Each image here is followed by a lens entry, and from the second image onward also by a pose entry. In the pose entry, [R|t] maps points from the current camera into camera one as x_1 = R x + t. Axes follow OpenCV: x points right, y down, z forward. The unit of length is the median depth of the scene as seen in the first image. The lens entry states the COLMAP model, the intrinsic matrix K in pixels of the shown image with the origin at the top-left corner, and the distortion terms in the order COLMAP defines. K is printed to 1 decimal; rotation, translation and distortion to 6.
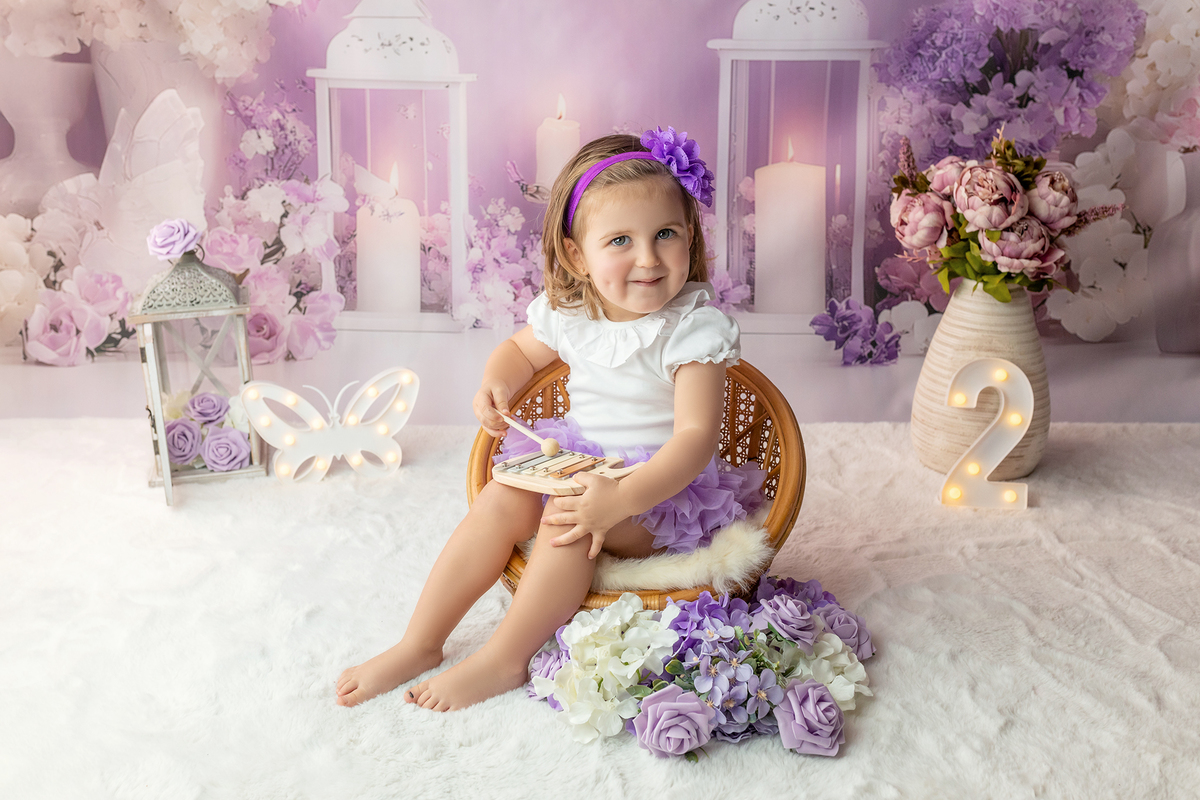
lens RADIAL K [[1159.4, 0, 602.2], [0, 1159.4, 394.6], [0, 0, 1]] dist [0.003911, -0.000515]
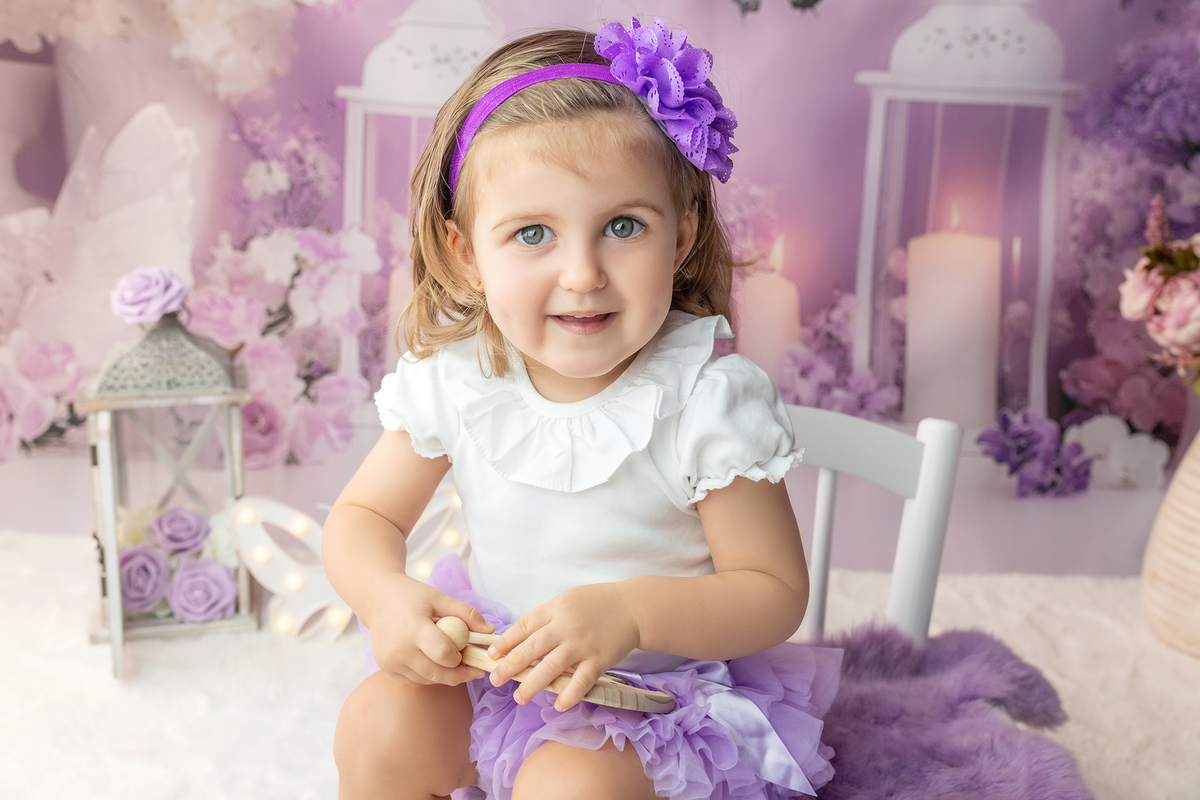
lens RADIAL K [[1167.6, 0, 595.9], [0, 1167.6, 394.1], [0, 0, 1]] dist [0.005868, 0.001851]
pose [[0.999075, 0.037291, 0.021411, -0.092567], [-0.035403, 0.995951, -0.082639, -0.019964], [-0.024406, 0.081804, 0.996350, 0.241646]]
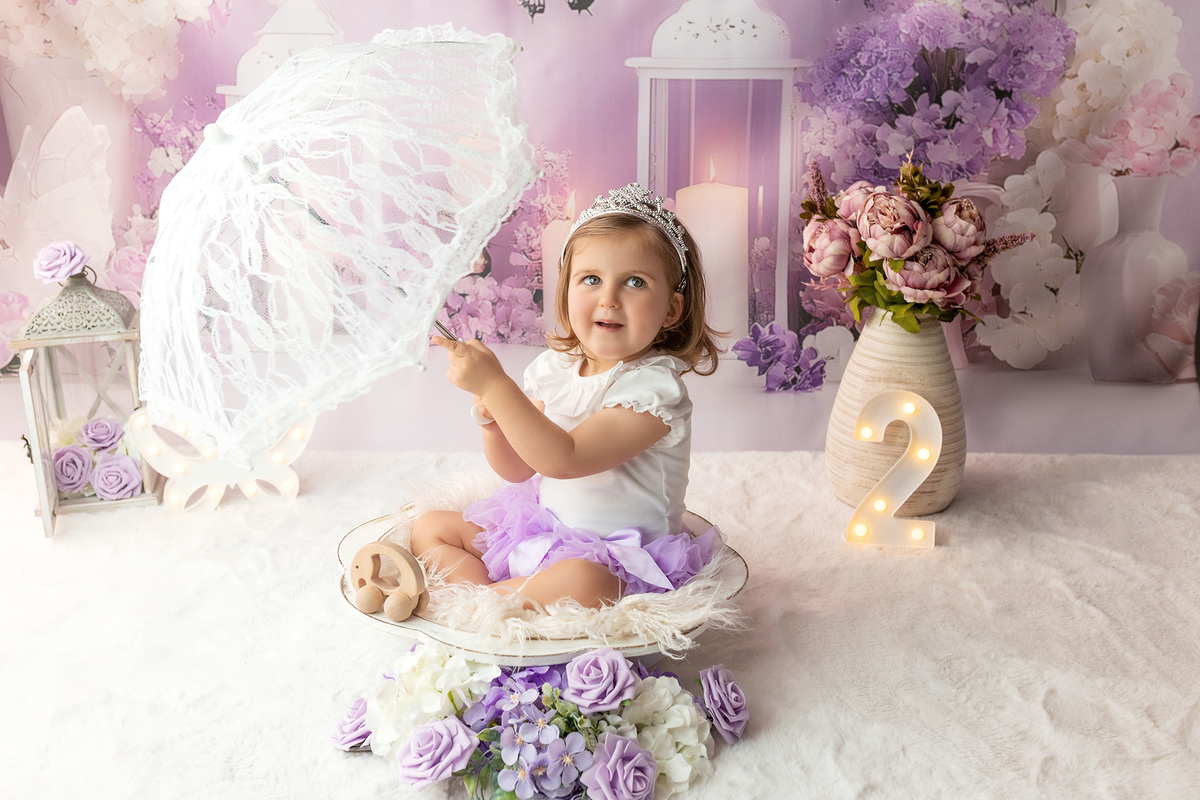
lens RADIAL K [[1158.7, 0, 597.9], [0, 1158.7, 385.7], [0, 0, 1]] dist [0.004494, -0.000113]
pose [[0.999924, 0.006677, -0.010331, 0.079243], [-0.006778, 0.999928, -0.009859, -0.020396], [0.010264, 0.009928, 0.999898, 0.027331]]
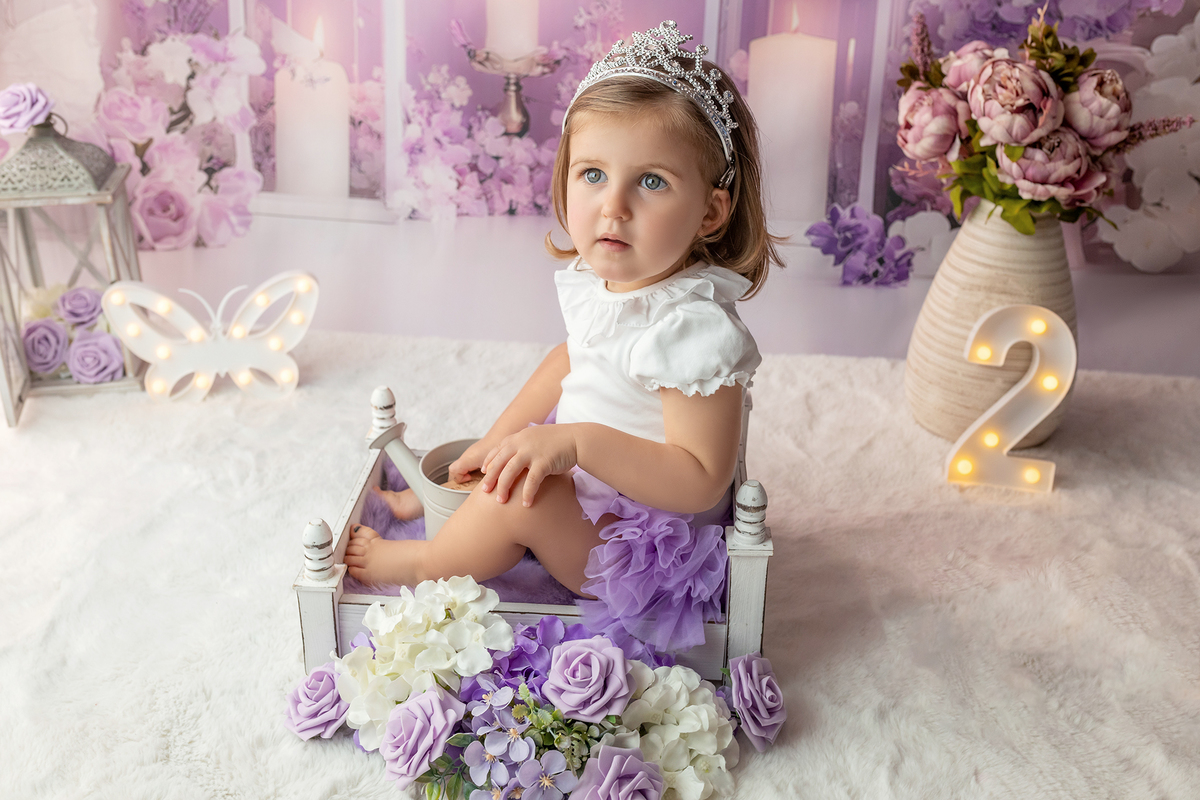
lens RADIAL K [[1164.7, 0, 598.7], [0, 1164.7, 386.0], [0, 0, 1]] dist [0.005219, 0.002287]
pose [[0.996053, 0.056931, -0.068105, 0.097477], [-0.047691, 0.990321, 0.130346, -0.056282], [0.074867, -0.126583, 0.989127, 0.149155]]
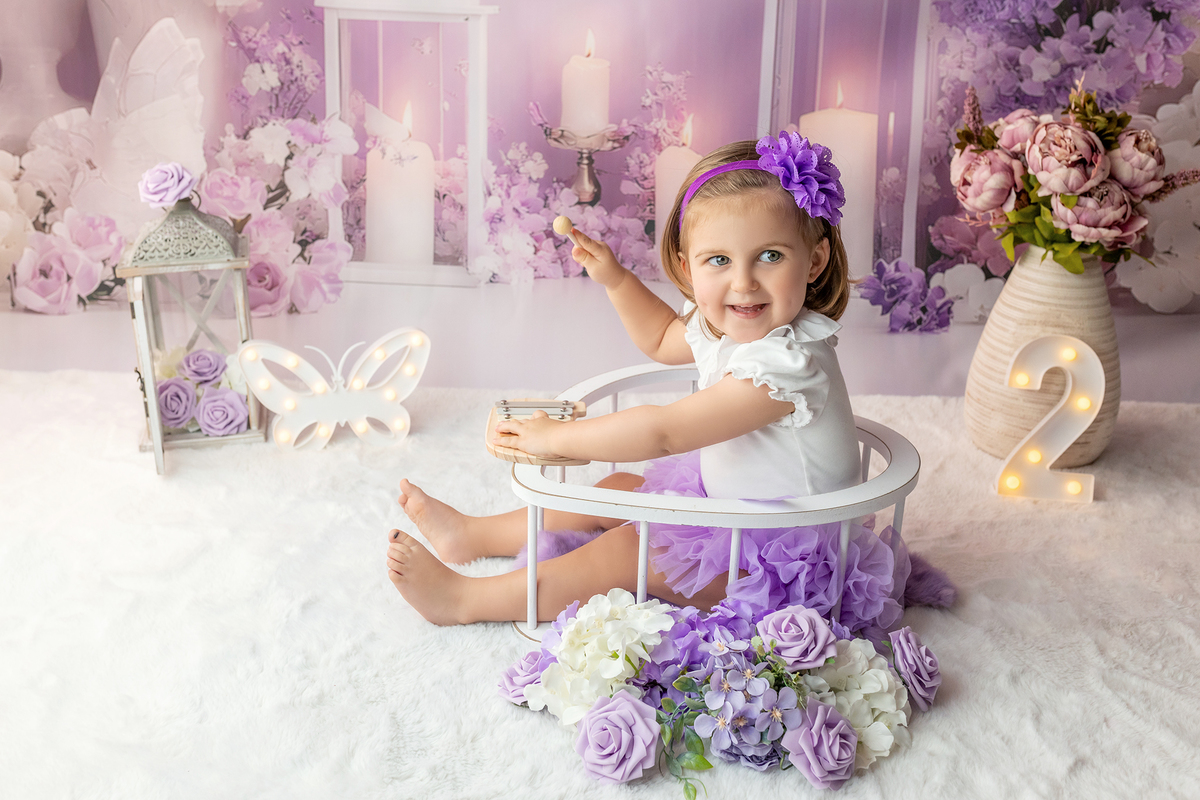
lens RADIAL K [[1187.7, 0, 588.1], [0, 1187.7, 379.1], [0, 0, 1]] dist [-0.000900, 0.011225]
pose [[0.999343, 0.023917, -0.027227, -0.005114], [-0.022707, 0.998777, 0.043912, -0.024942], [0.028244, -0.043265, 0.998664, 0.051823]]
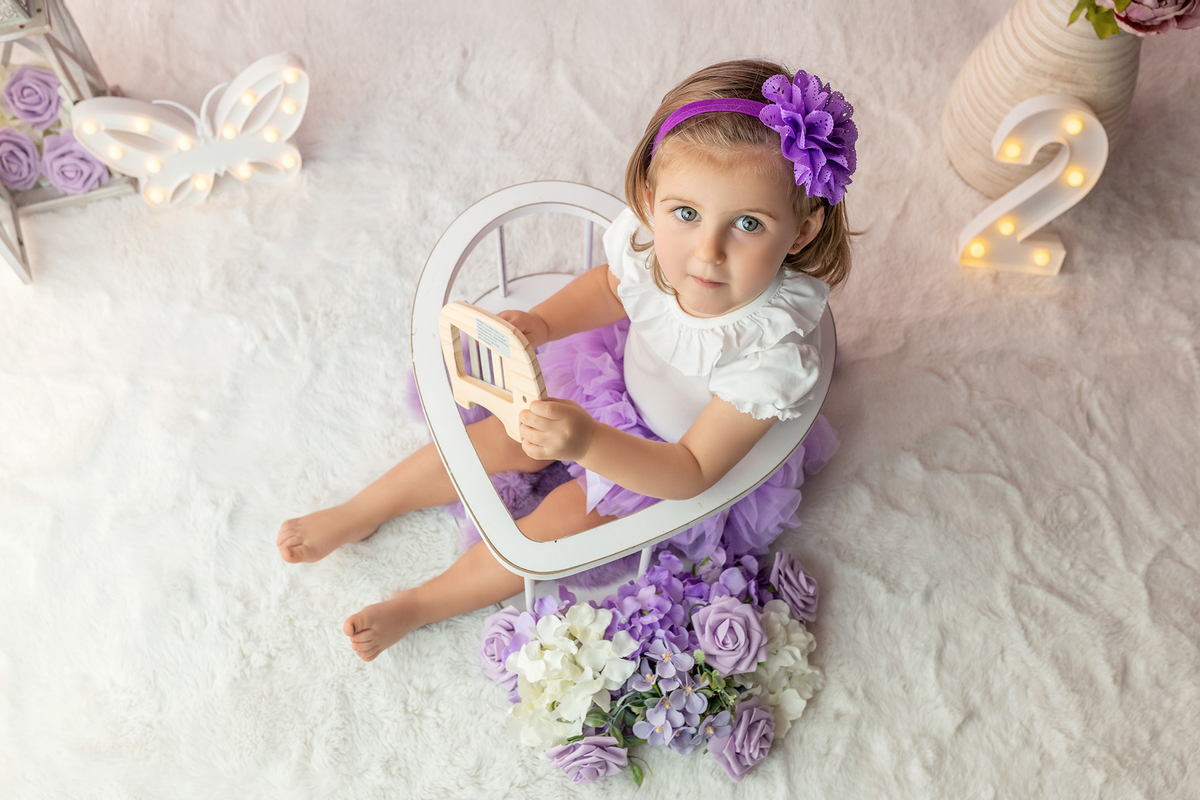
lens RADIAL K [[1160.5, 0, 600.5], [0, 1160.5, 398.7], [0, 0, 1]] dist [0.006402, -0.003199]
pose [[0.999450, -0.012823, 0.030590, 0.005065], [-0.012118, 0.717326, 0.696632, -0.350422], [-0.030876, -0.696620, 0.716776, 0.281297]]
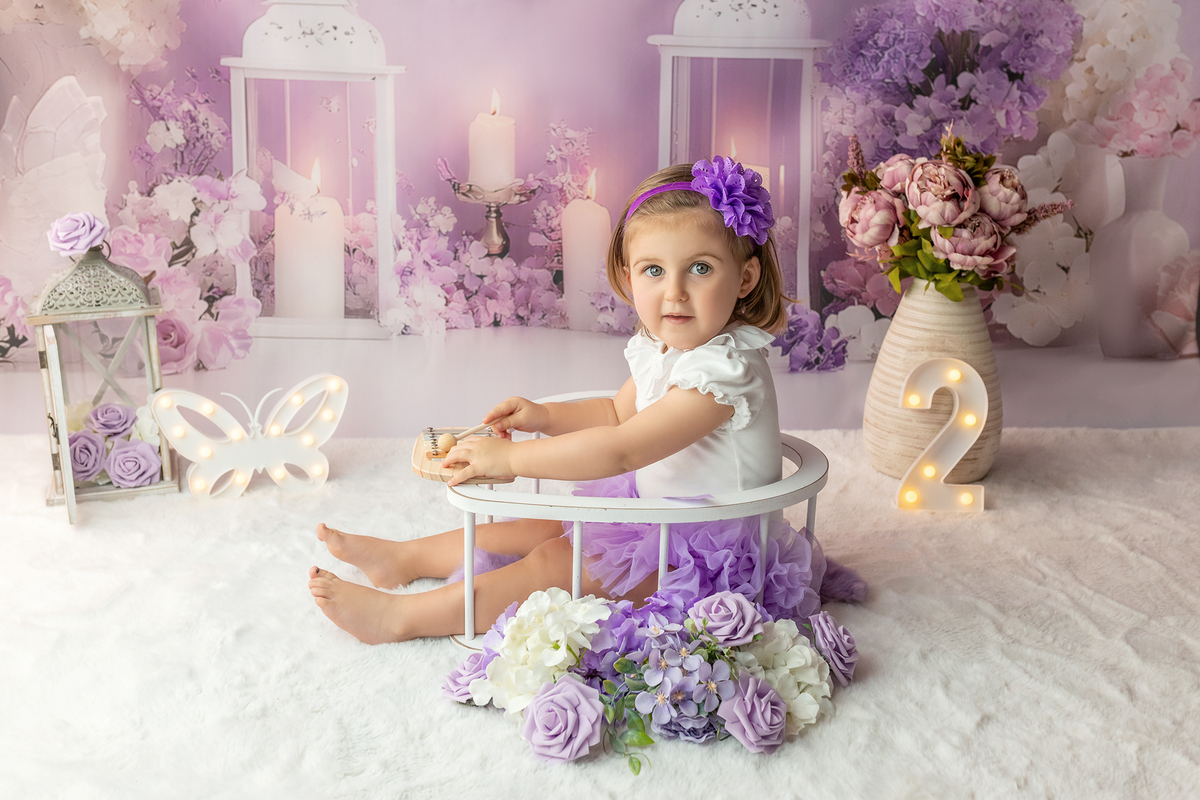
lens RADIAL K [[1229.4, 0, 628.7], [0, 1229.4, 381.5], [0, 0, 1]] dist [0.007941, -0.010726]
pose [[0.995222, -0.006997, 0.097384, -0.026629], [0.010797, 0.999198, -0.038548, 0.021413], [-0.097037, 0.039416, 0.994500, -0.005553]]
